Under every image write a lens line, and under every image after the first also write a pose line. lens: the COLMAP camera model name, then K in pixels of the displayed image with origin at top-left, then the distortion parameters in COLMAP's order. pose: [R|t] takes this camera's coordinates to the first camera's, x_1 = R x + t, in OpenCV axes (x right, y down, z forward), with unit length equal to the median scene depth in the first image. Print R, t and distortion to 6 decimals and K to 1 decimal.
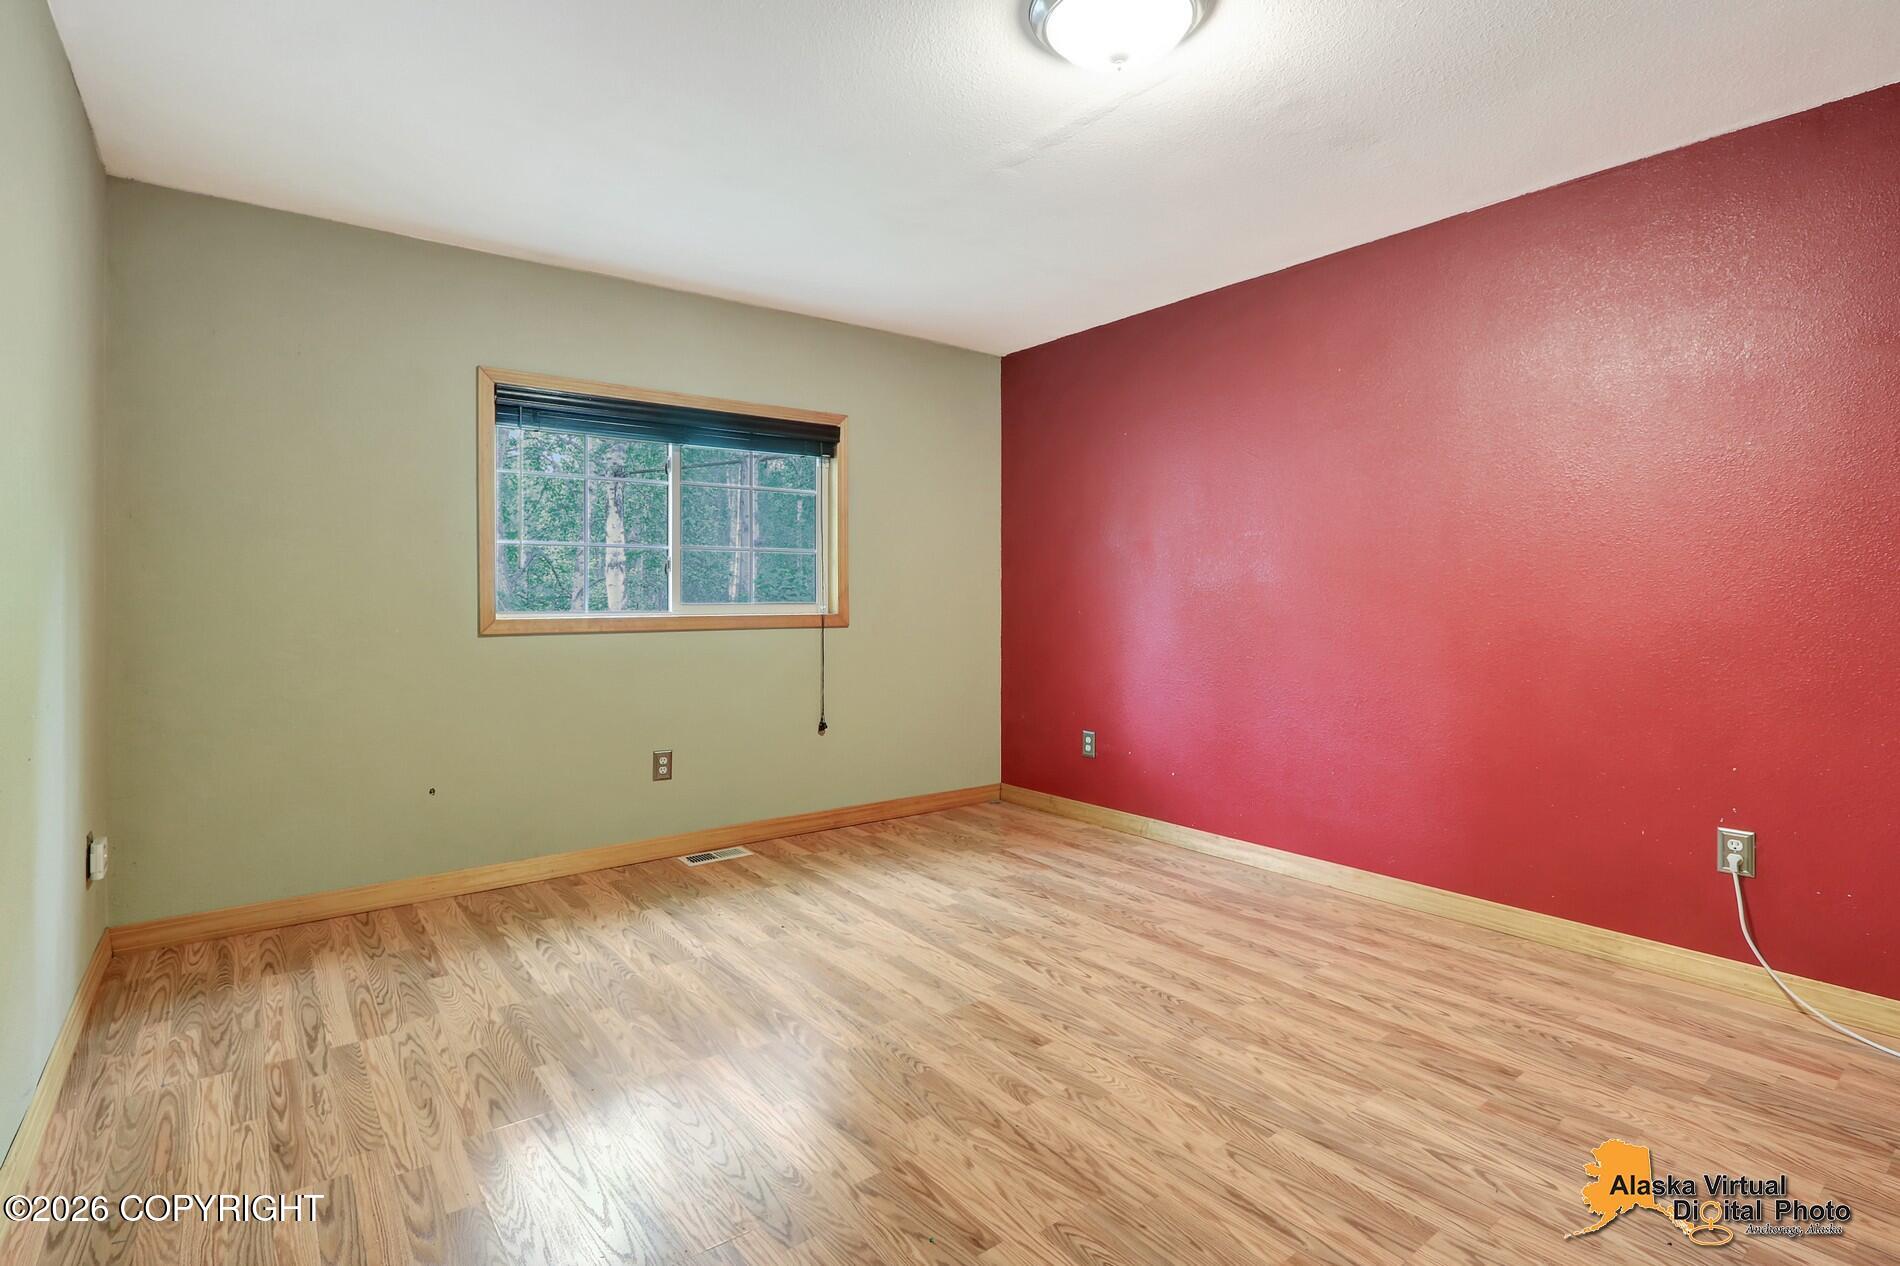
lens RADIAL K [[916.3, 0, 950.0], [0, 916.3, 633.0], [0, 0, 1]] dist [-0.012958, -0.001097]
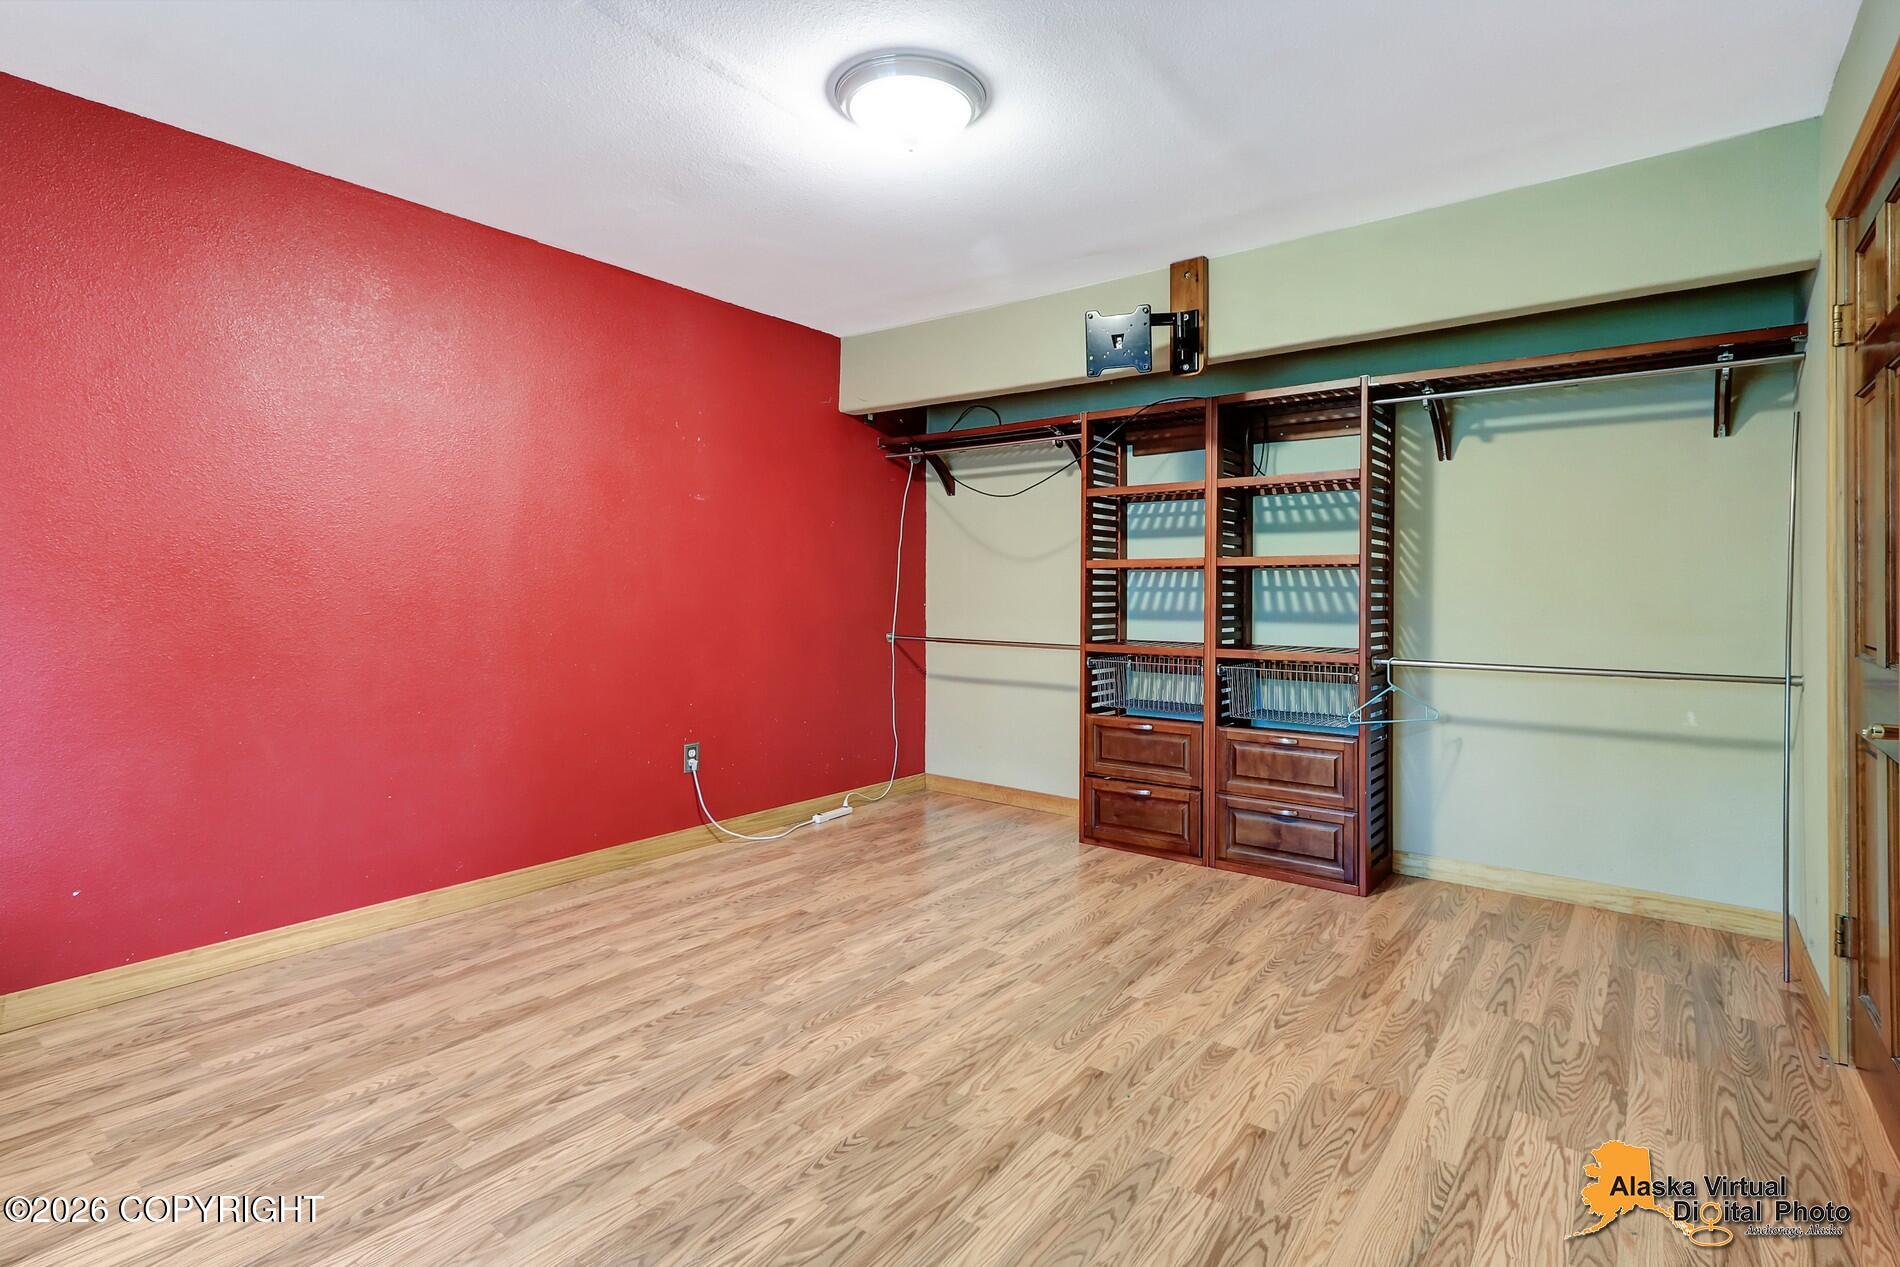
lens RADIAL K [[927.6, 0, 944.5], [0, 927.6, 610.2], [0, 0, 1]] dist [0.002455, 0.000979]
pose [[-0.252908, -0.020875, 0.967265, -0.781542], [0.037235, 0.998816, 0.031292, -0.044095], [-0.966774, 0.043931, -0.251831, 0.978465]]
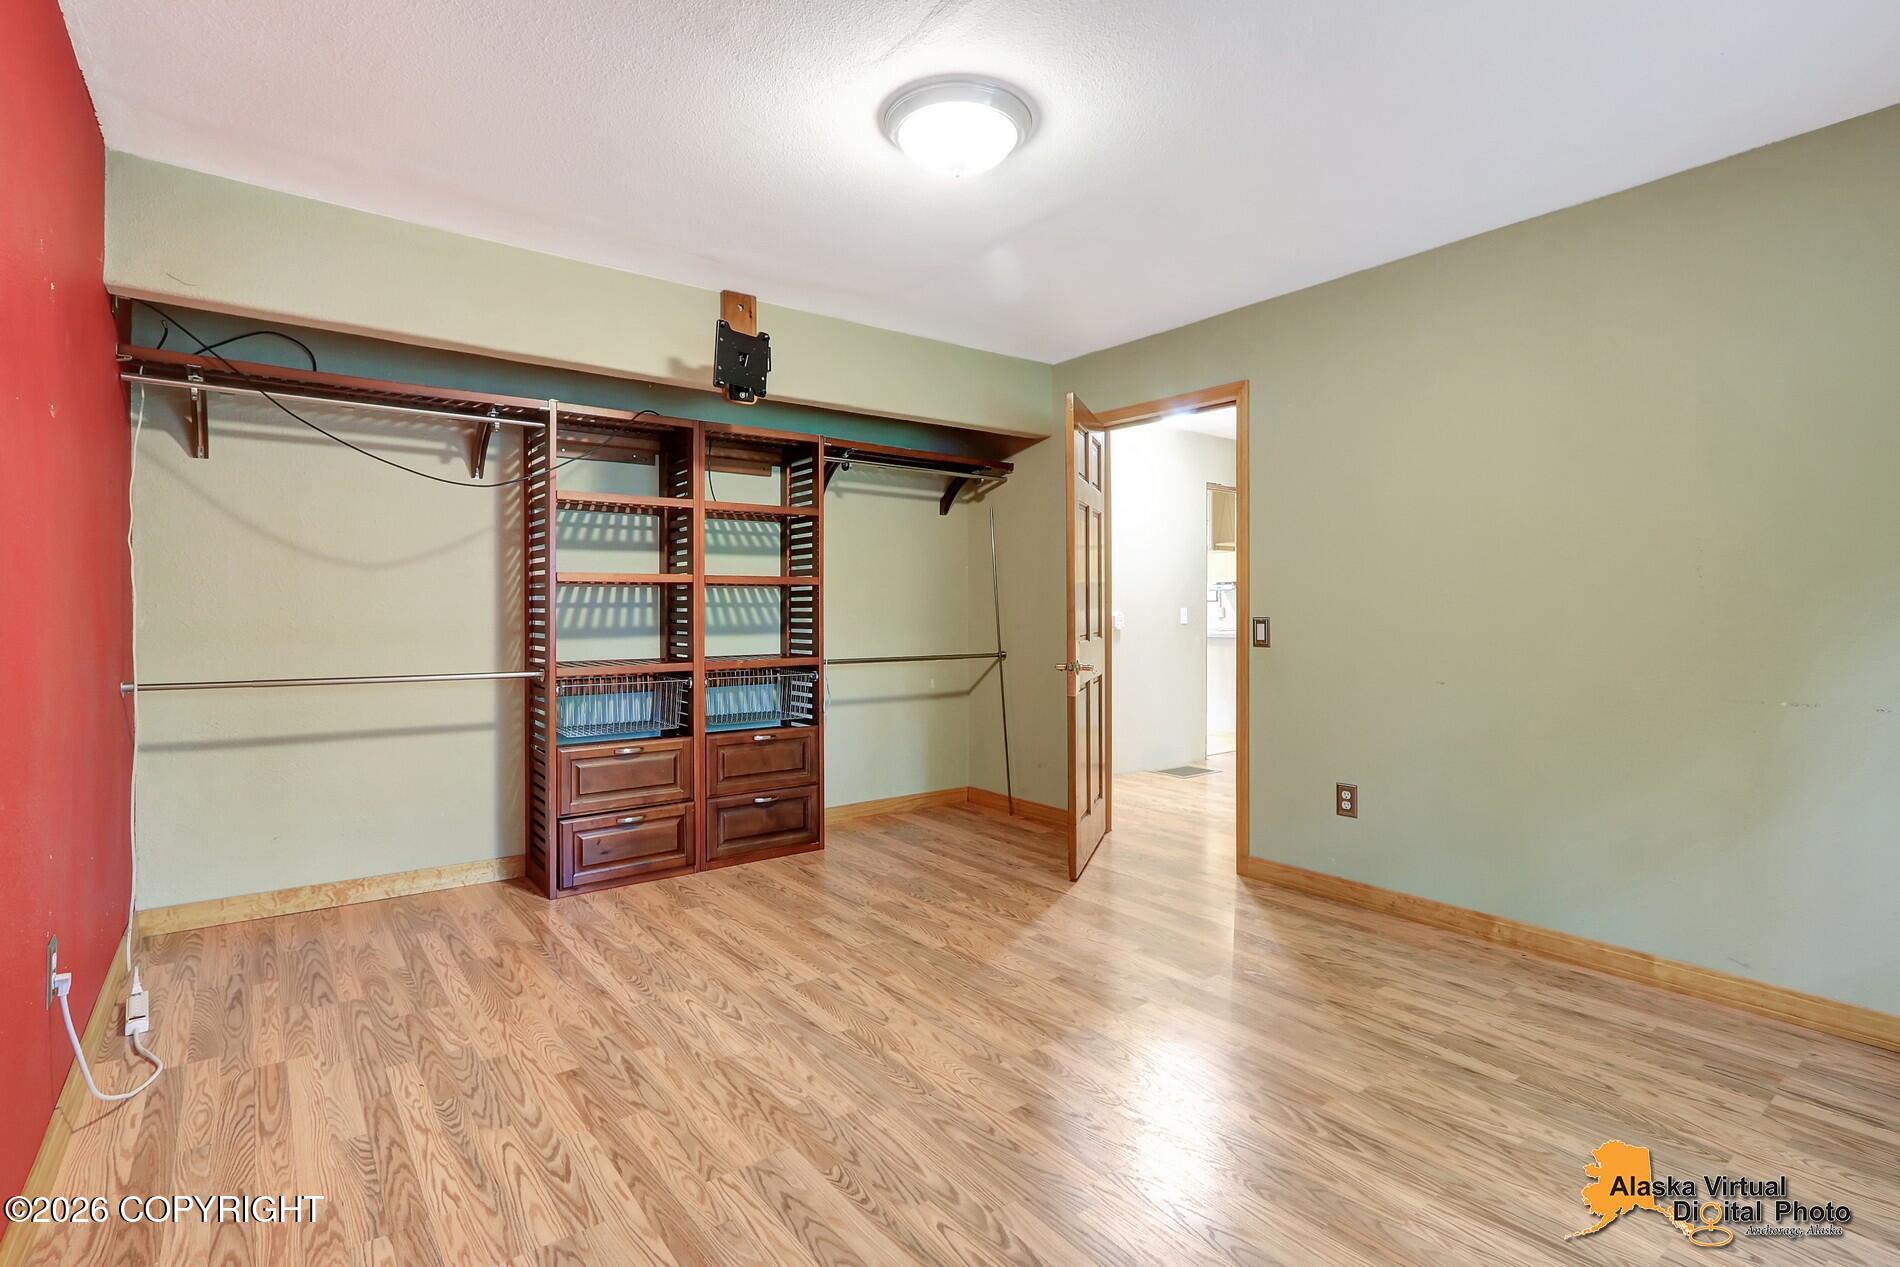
lens RADIAL K [[900.6, 0, 950.0], [0, 900.6, 633.5], [0, 0, 1]] dist [-0.001959, -0.000075]
pose [[-1.000000, 0.000261, 0.000287, 0.157016], [0.000281, 0.997344, 0.072830, -0.078758], [-0.000267, 0.072830, -0.997344, 1.711297]]
